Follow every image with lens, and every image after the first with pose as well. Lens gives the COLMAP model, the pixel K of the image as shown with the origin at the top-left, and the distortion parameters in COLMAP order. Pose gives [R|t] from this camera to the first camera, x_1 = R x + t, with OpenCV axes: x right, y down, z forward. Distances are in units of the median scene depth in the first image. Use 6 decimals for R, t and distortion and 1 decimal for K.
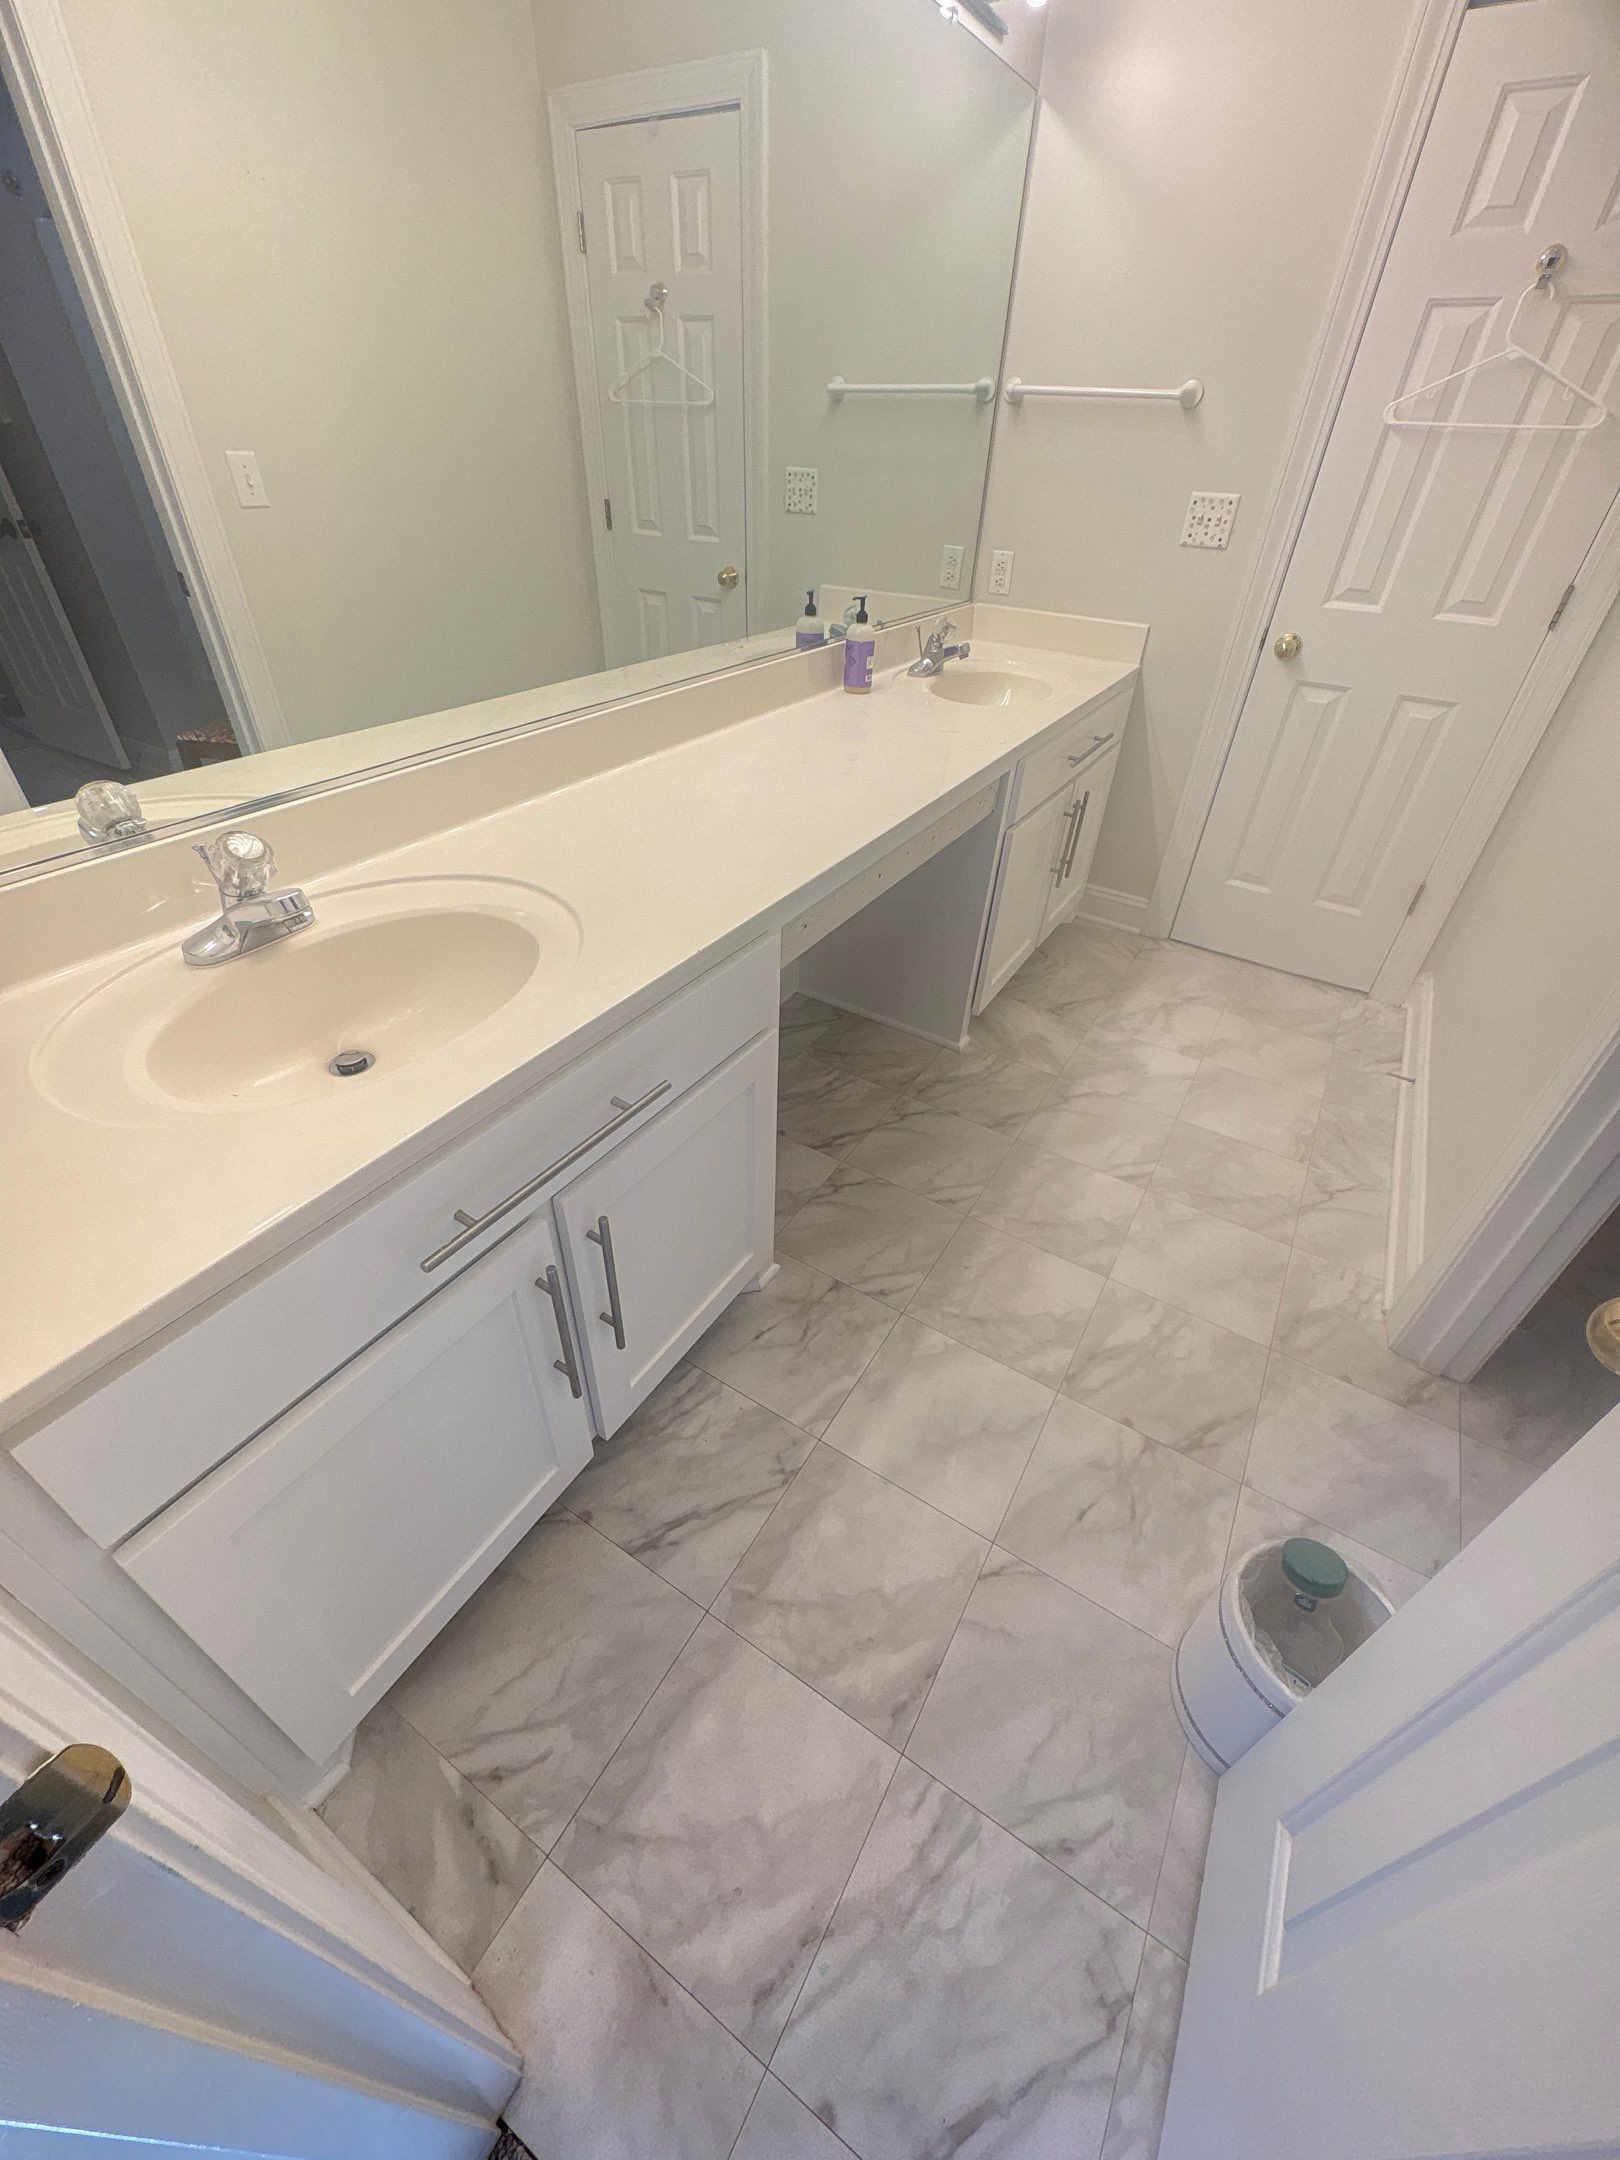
lens RADIAL K [[860.4, 0, 808.3], [0, 860.4, 1083.3], [0, 0, 1]] dist [-0.002990, 0.000698]
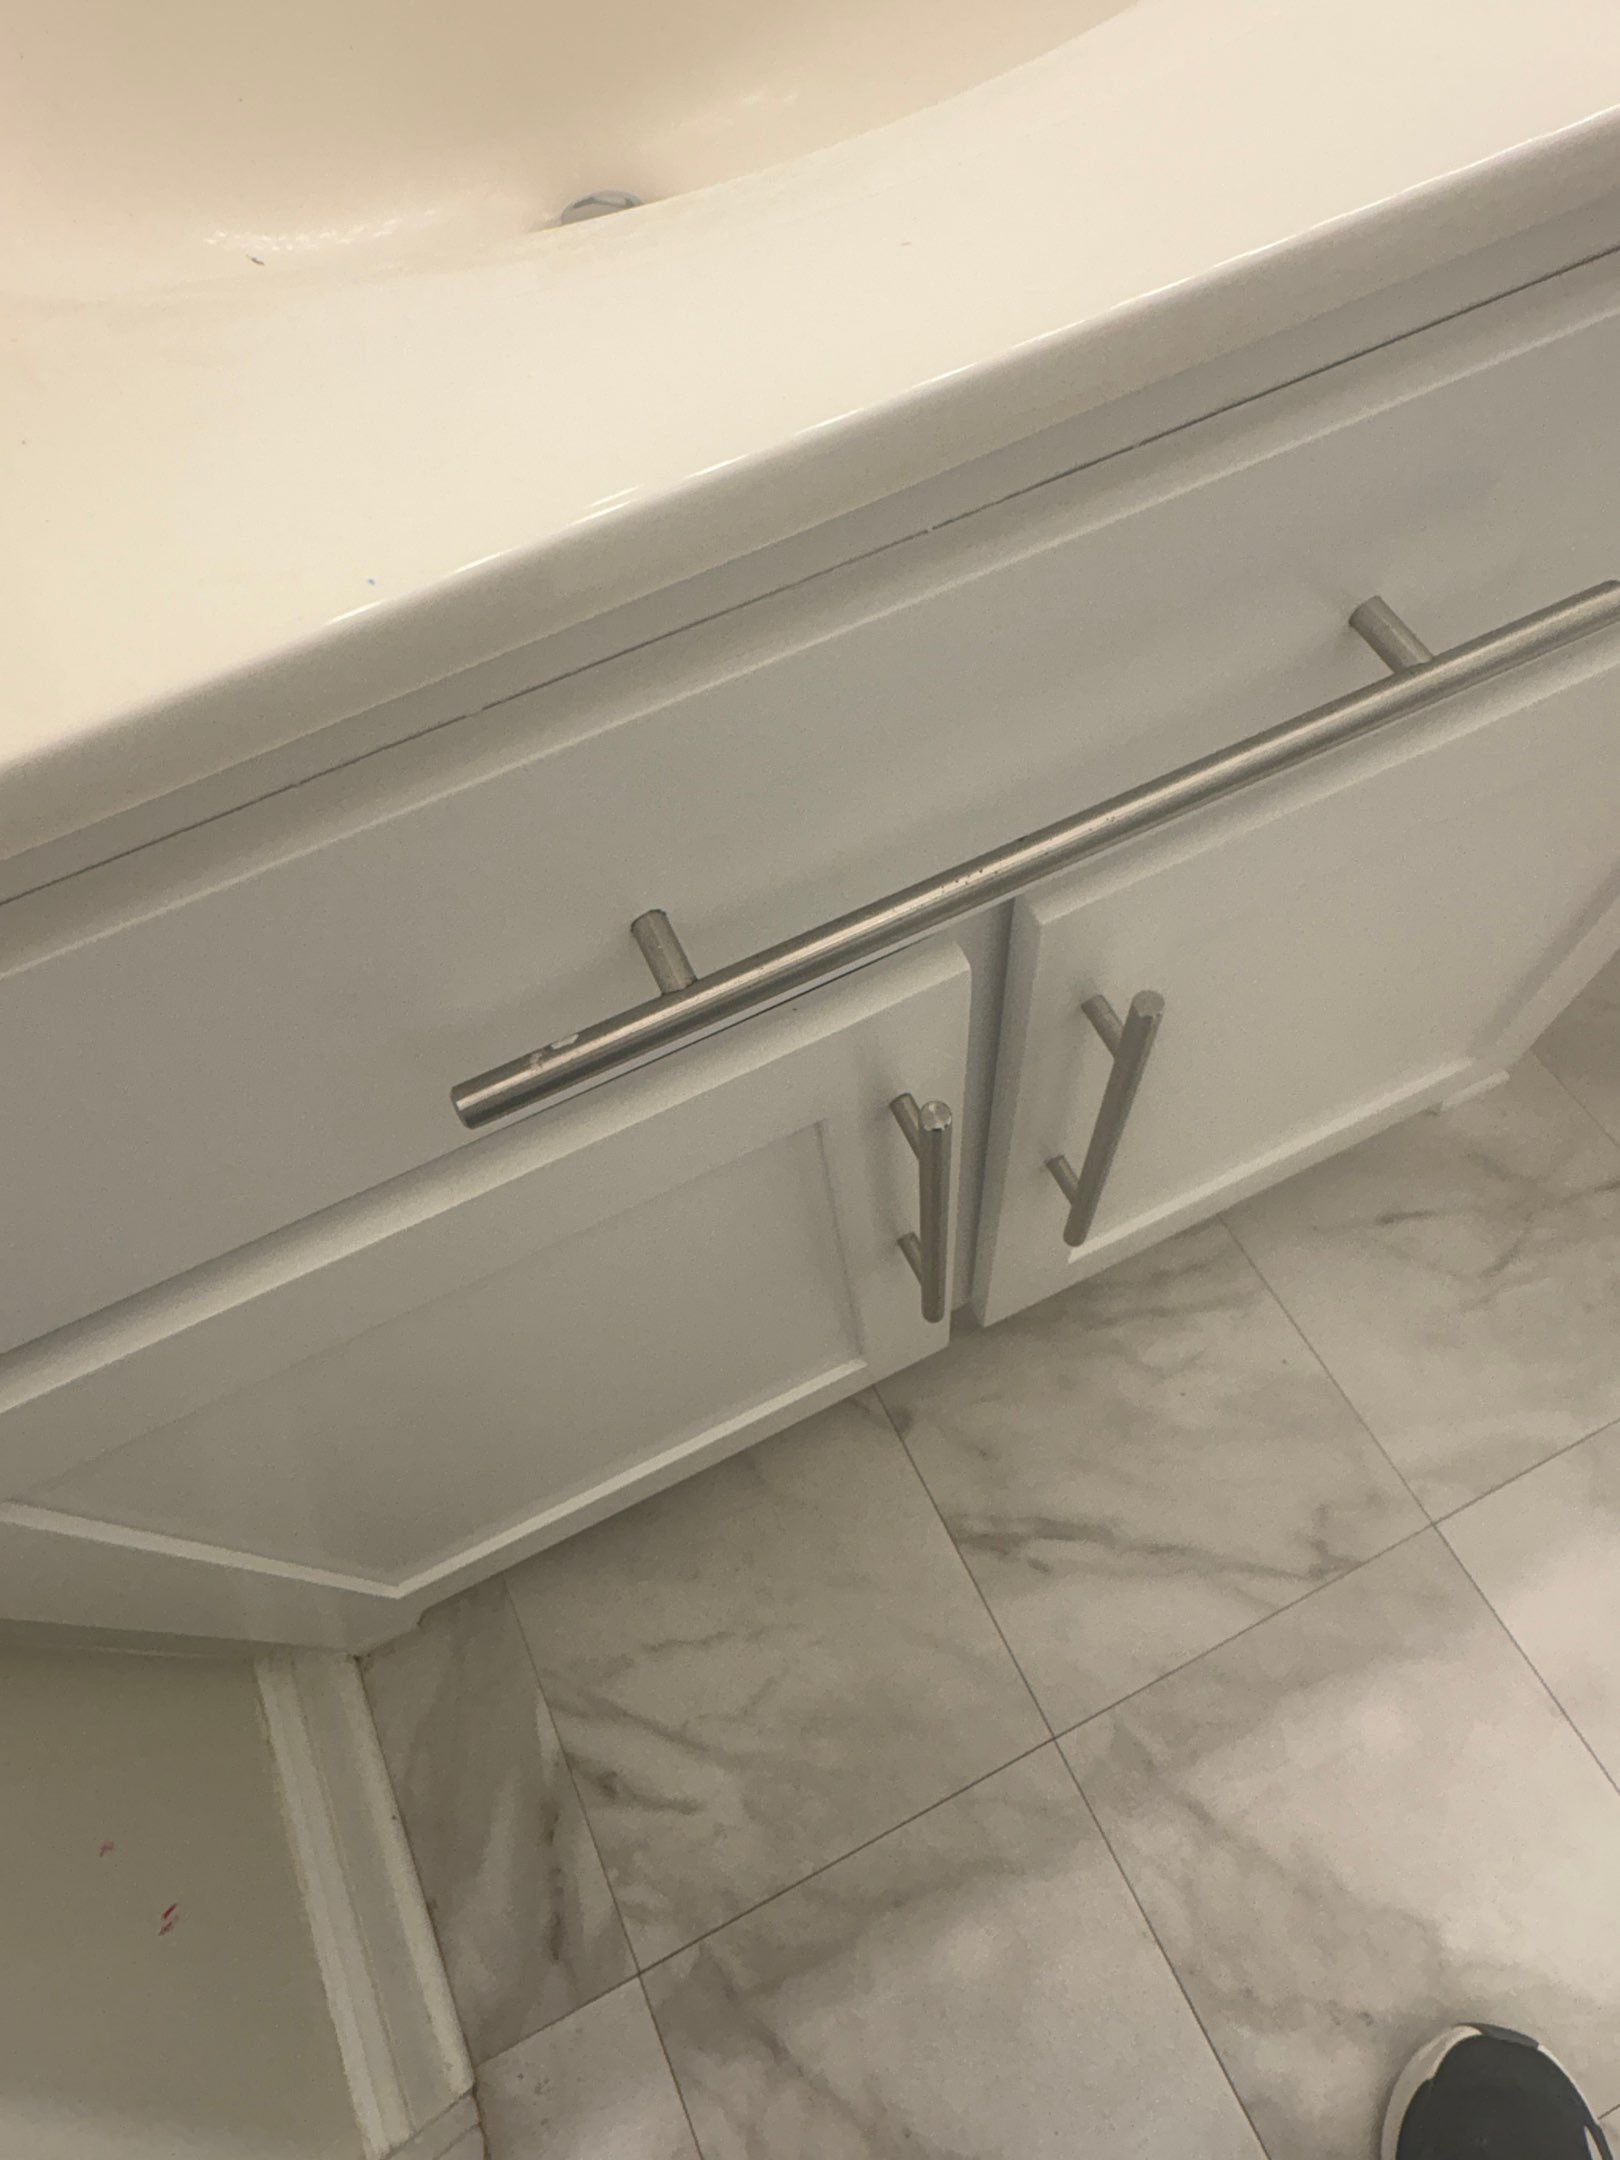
lens RADIAL K [[1254.9, 0, 803.1], [0, 1254.9, 1083.6], [0, 0, 1]] dist [-0.003606, -0.000007]
pose [[0.836334, 0.427370, -0.343366, -0.144981], [-0.227193, 0.840202, 0.492385, -0.005162], [0.498928, -0.333788, 0.799785, 0.472326]]
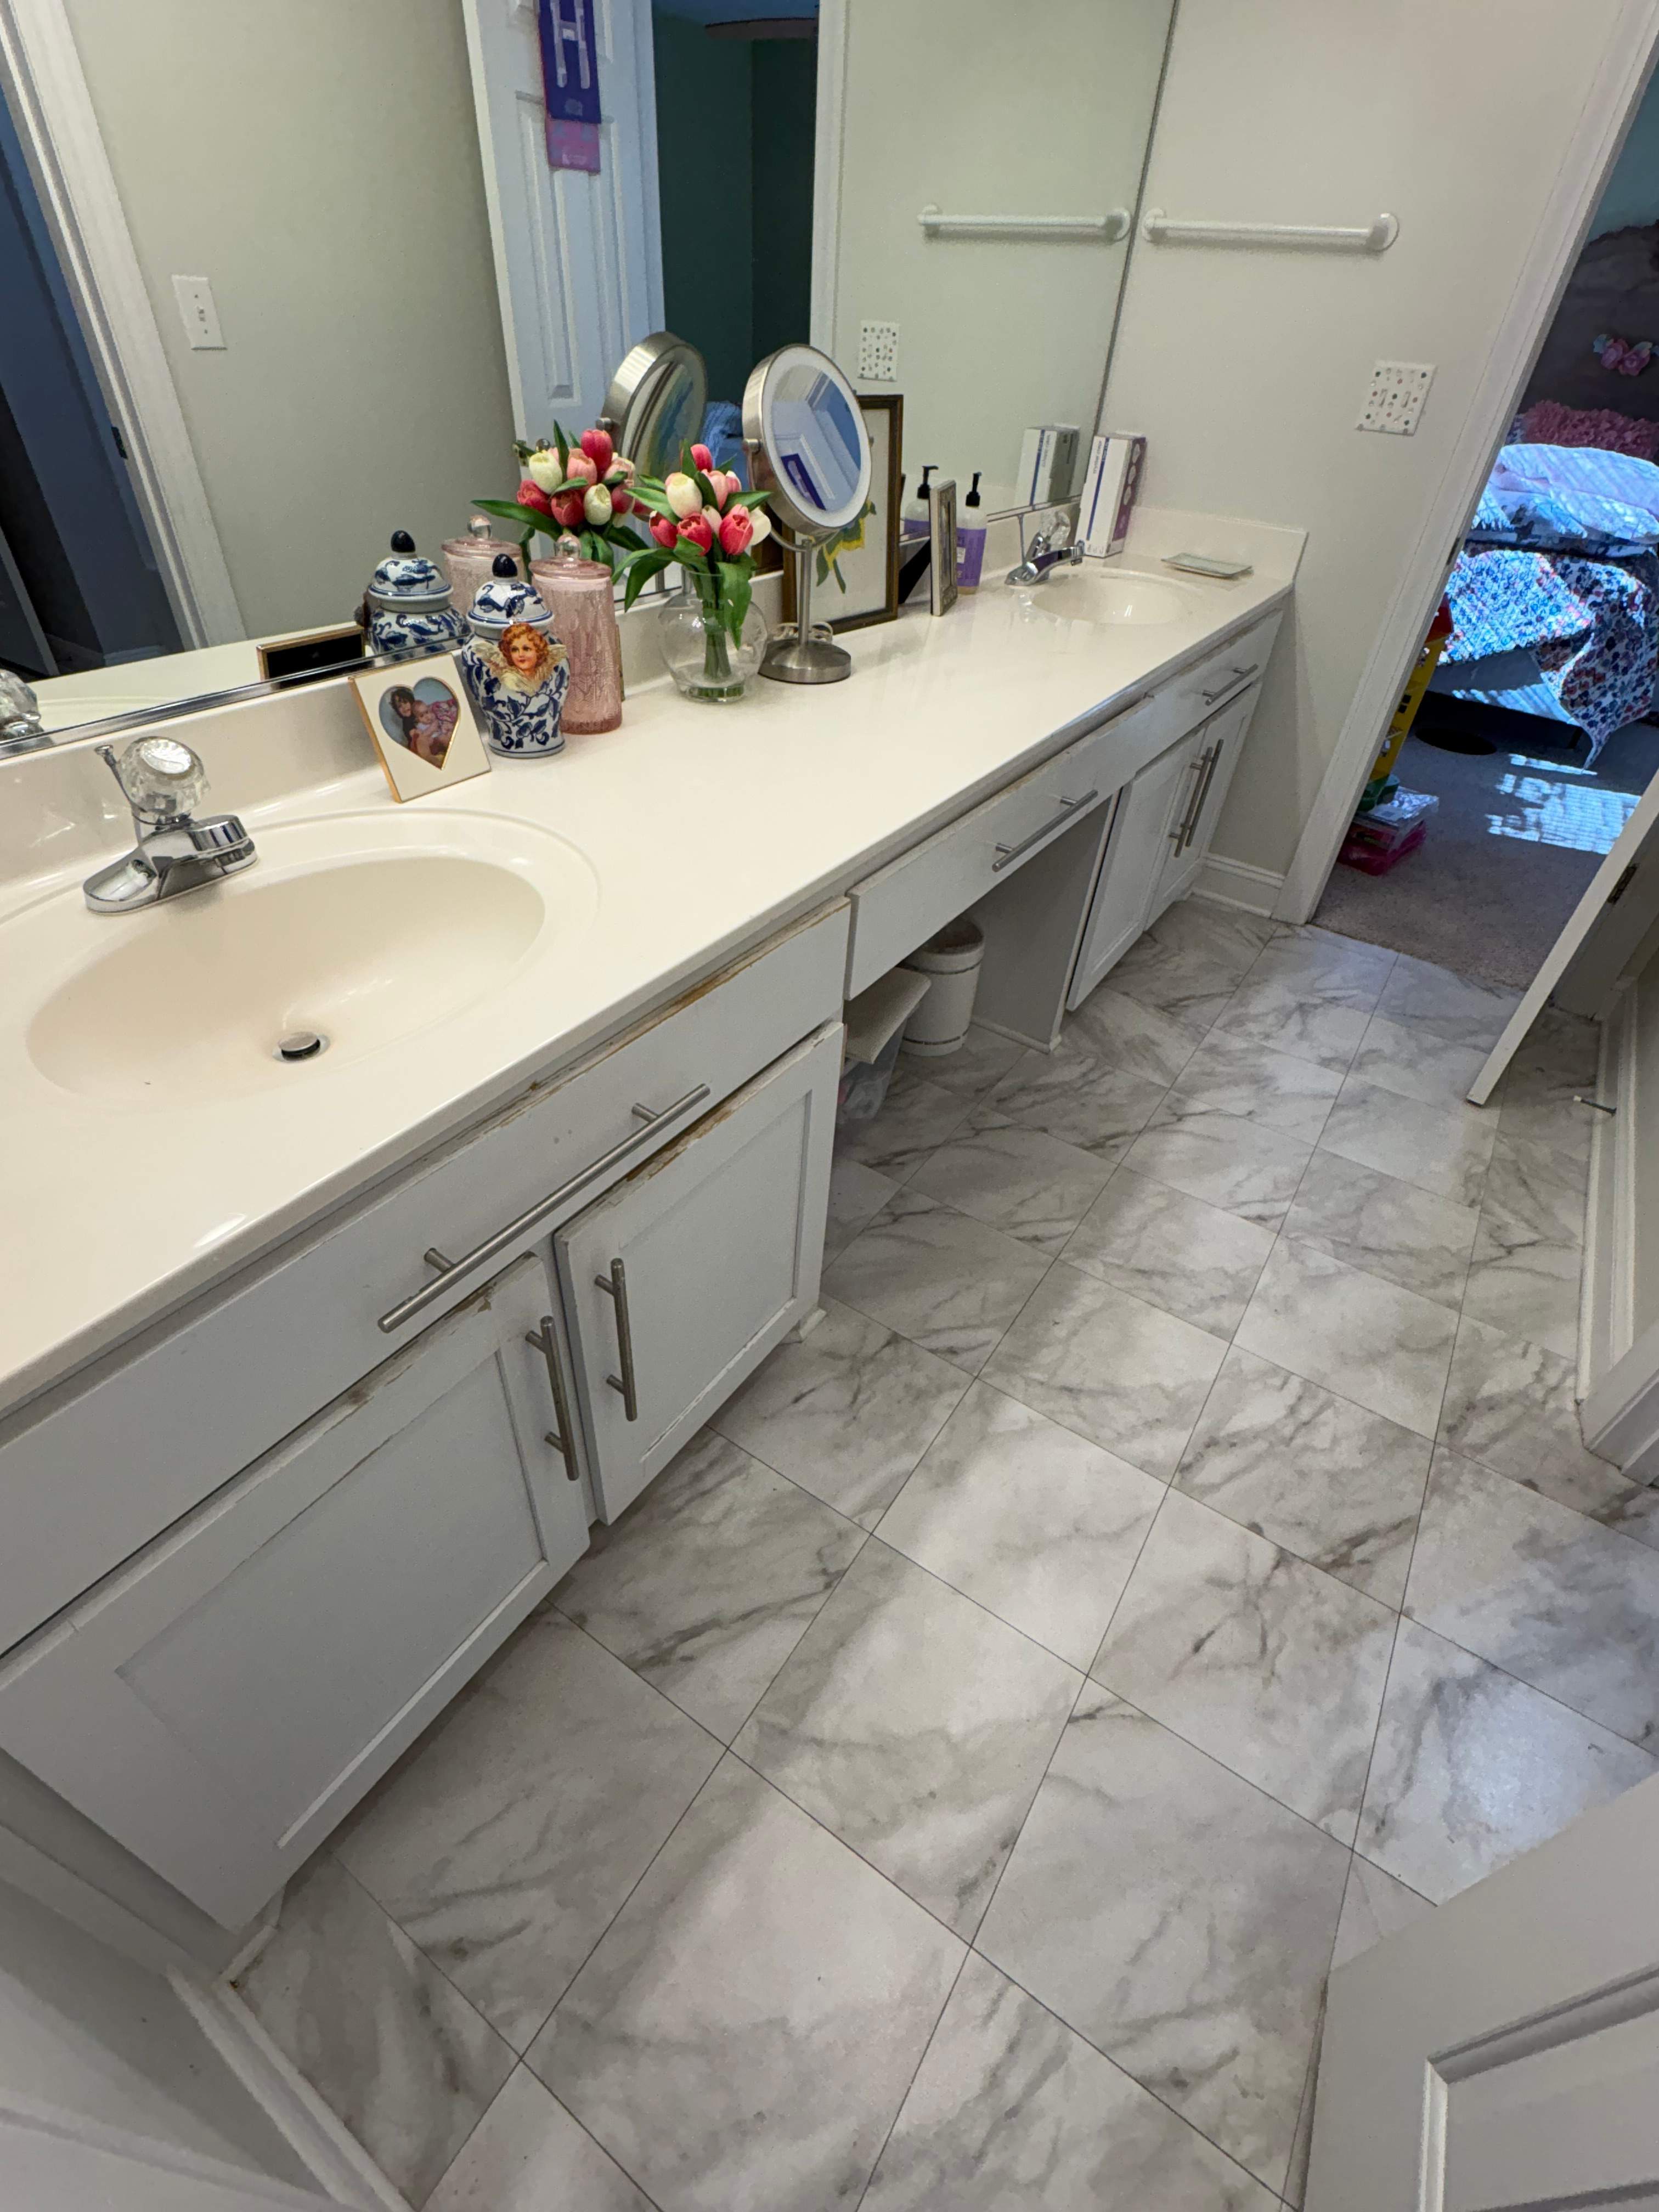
lens RADIAL K [[1002.3, 0, 827.4], [0, 1002.3, 1106.4], [0, 0, 1]] dist [-0.000408, -0.000014]
pose [[0.999140, 0.038483, -0.015412, -0.032535], [-0.038037, 0.998877, 0.028261, -0.010606], [0.016482, -0.027650, 0.999482, 0.083544]]
